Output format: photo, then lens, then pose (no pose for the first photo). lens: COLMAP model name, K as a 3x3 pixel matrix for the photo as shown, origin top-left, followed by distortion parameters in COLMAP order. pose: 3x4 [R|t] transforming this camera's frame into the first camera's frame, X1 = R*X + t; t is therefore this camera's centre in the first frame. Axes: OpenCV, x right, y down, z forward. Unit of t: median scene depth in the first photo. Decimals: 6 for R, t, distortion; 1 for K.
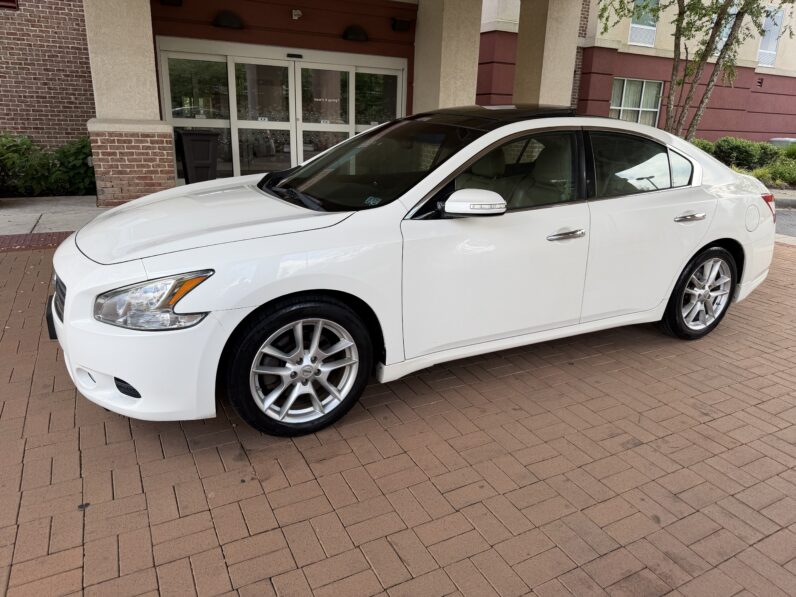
lens RADIAL K [[558.4, 0, 396.8], [0, 558.4, 295.3], [0, 0, 1]] dist [0.023755, -0.028891]
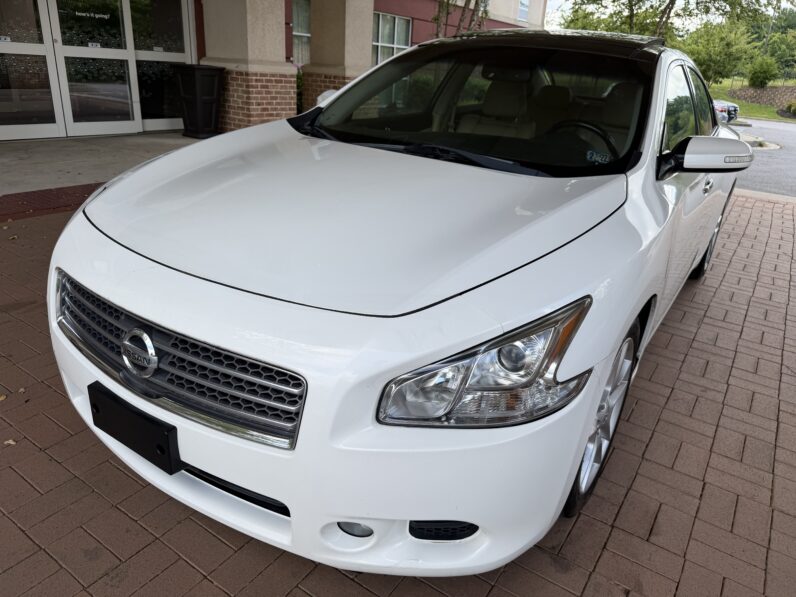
lens RADIAL K [[569.0, 0, 398.0], [0, 569.0, 298.5], [0, 0, 1]] dist [-0.001835, -0.006816]
pose [[0.879001, -0.158284, 0.449781, -0.217288], [0.110913, 0.985293, 0.129982, -0.040473], [-0.463740, -0.064367, 0.883630, 0.158898]]
